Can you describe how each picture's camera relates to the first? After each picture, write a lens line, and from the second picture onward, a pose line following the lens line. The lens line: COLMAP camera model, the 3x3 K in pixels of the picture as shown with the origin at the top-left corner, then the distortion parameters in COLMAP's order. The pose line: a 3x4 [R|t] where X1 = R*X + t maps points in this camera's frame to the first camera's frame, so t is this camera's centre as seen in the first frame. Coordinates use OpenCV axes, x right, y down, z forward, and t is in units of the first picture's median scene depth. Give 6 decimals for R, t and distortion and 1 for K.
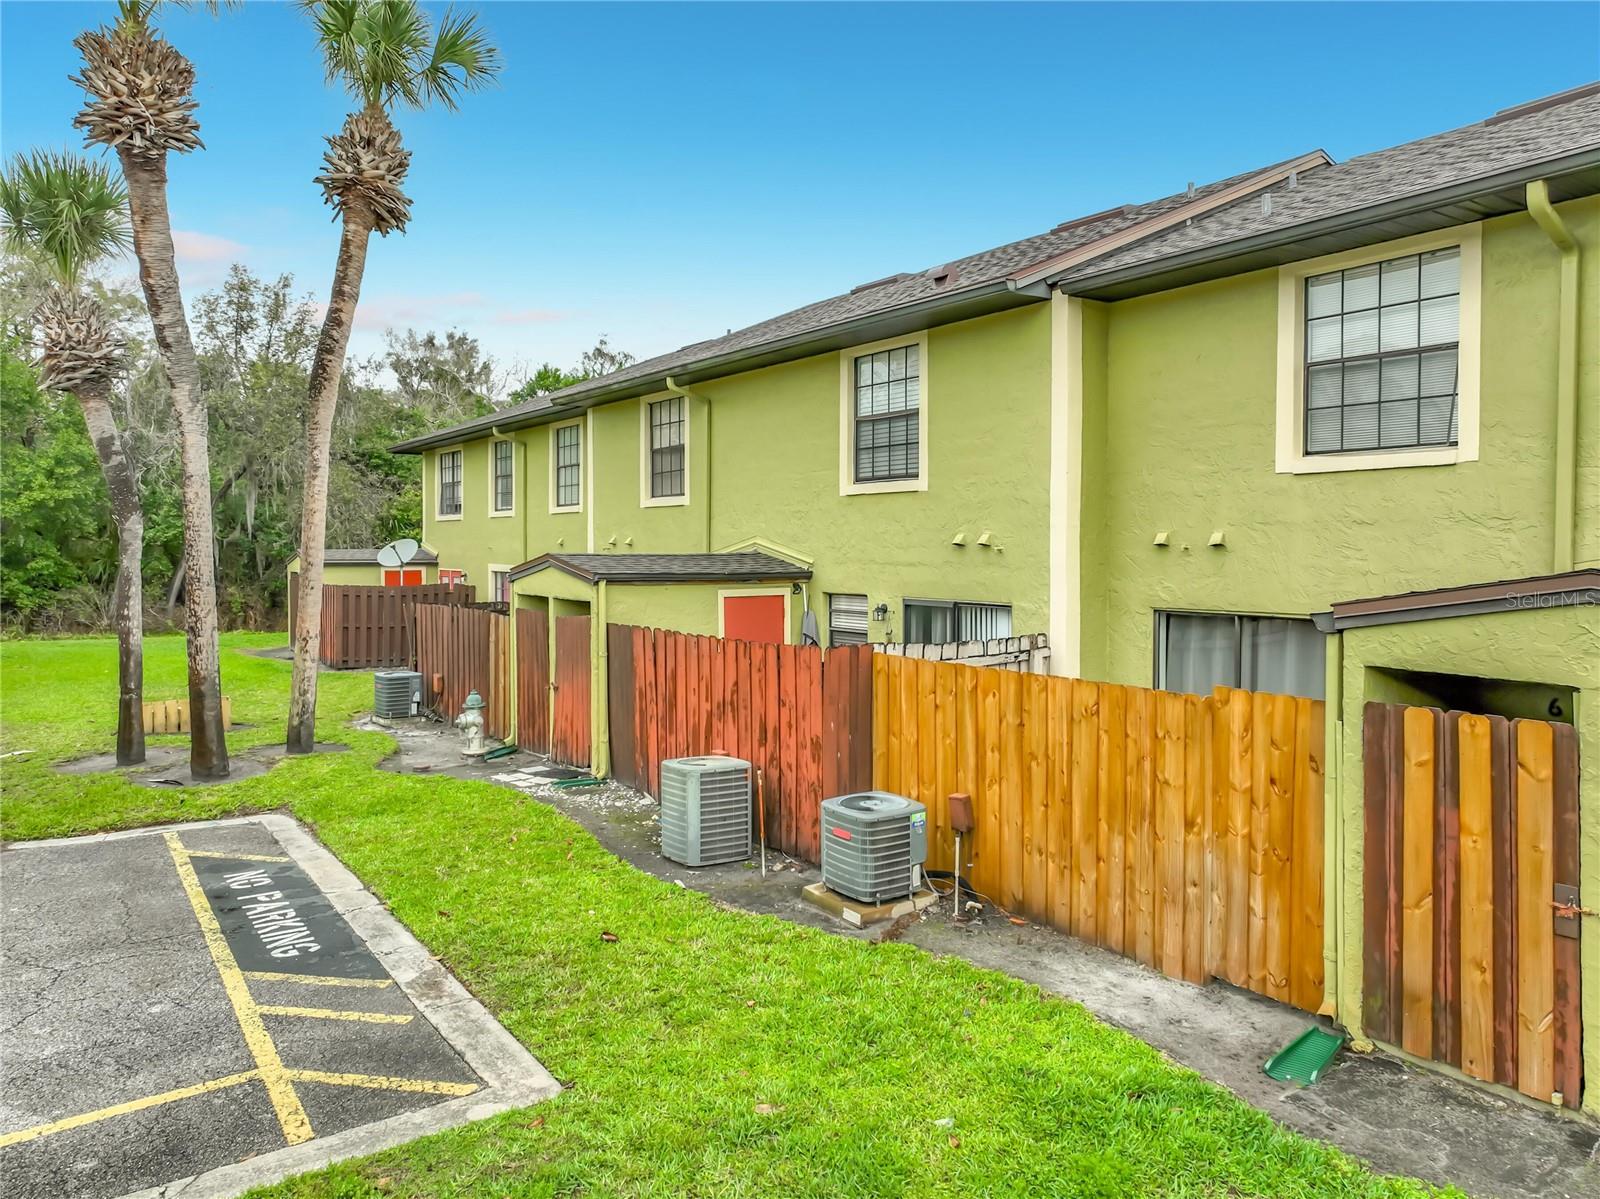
lens RADIAL K [[1123.3, 0, 800.0], [0, 1123.3, 599.5], [0, 0, 1]] dist [-0.000084, 0.002332]
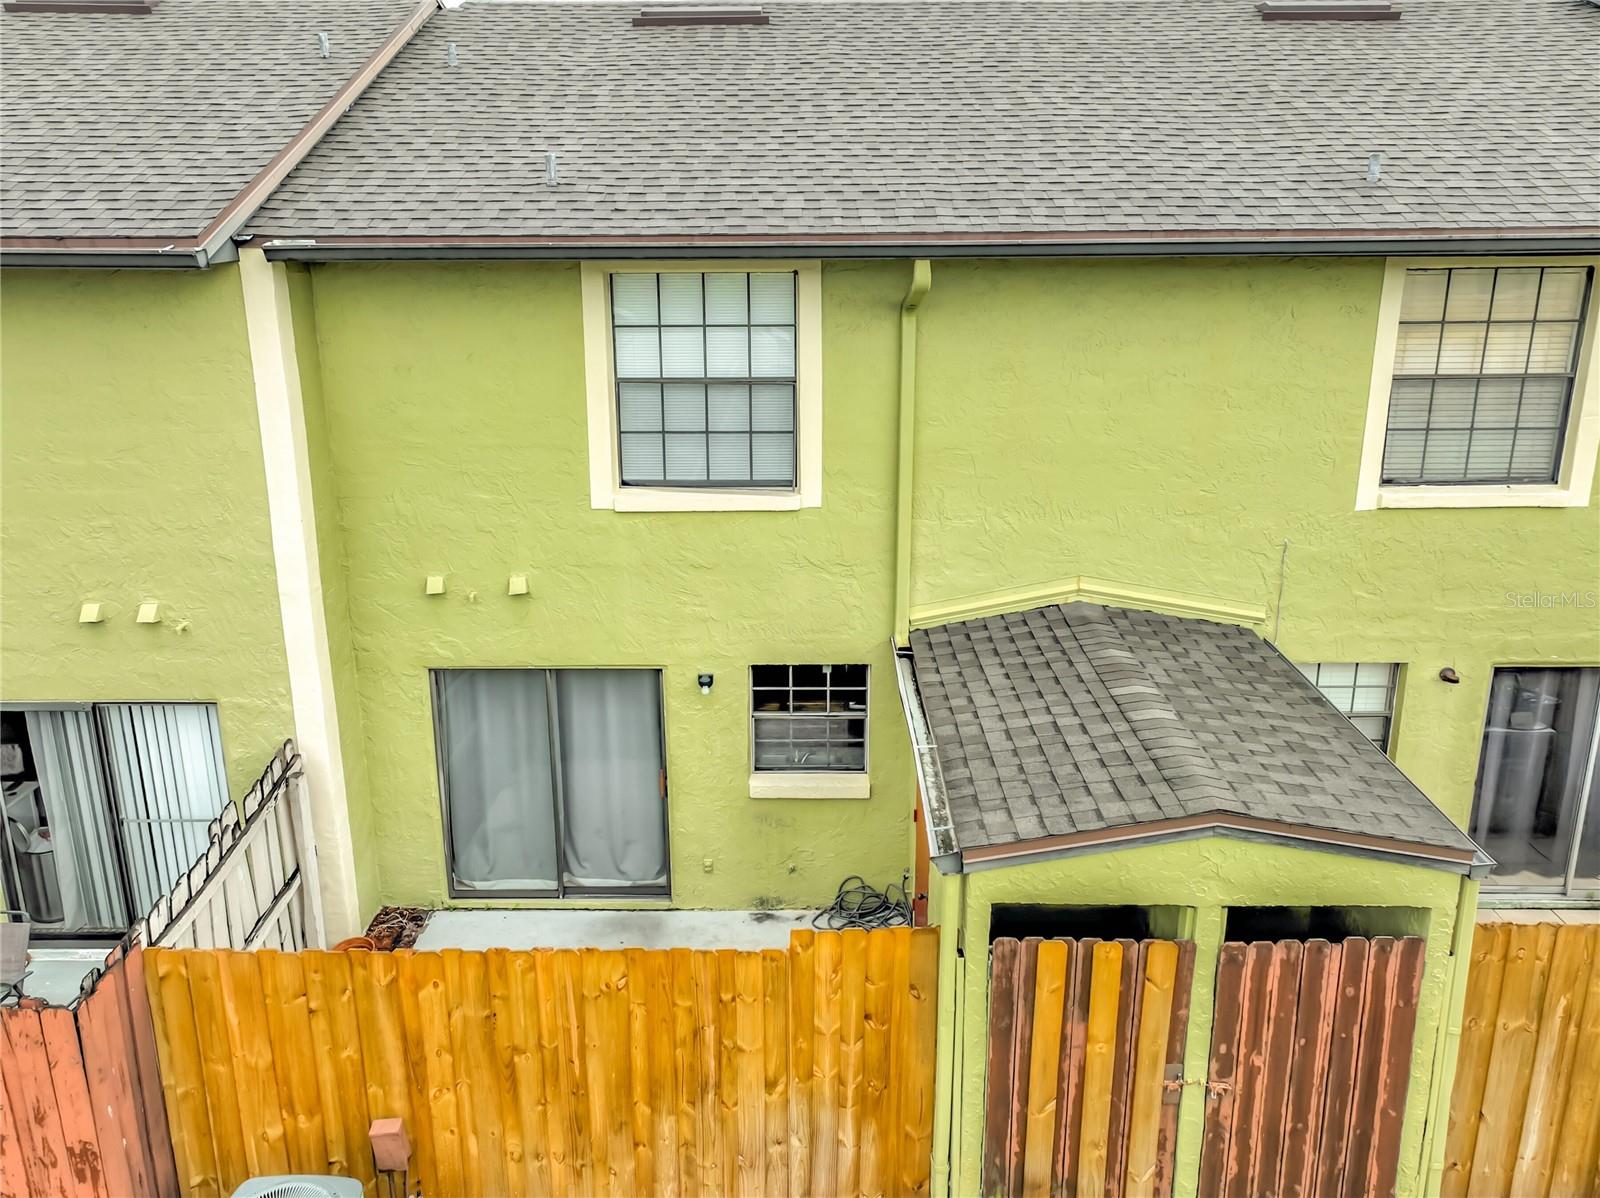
lens RADIAL K [[1172.7, 0, 797.5], [0, 1172.7, 542.8], [0, 0, 1]] dist [-0.000524, 0.009399]
pose [[0.570538, -0.223638, 0.790235, -0.223167], [0.039026, 0.968506, 0.245913, -0.373864], [-0.820343, -0.109464, 0.561297, 0.497873]]
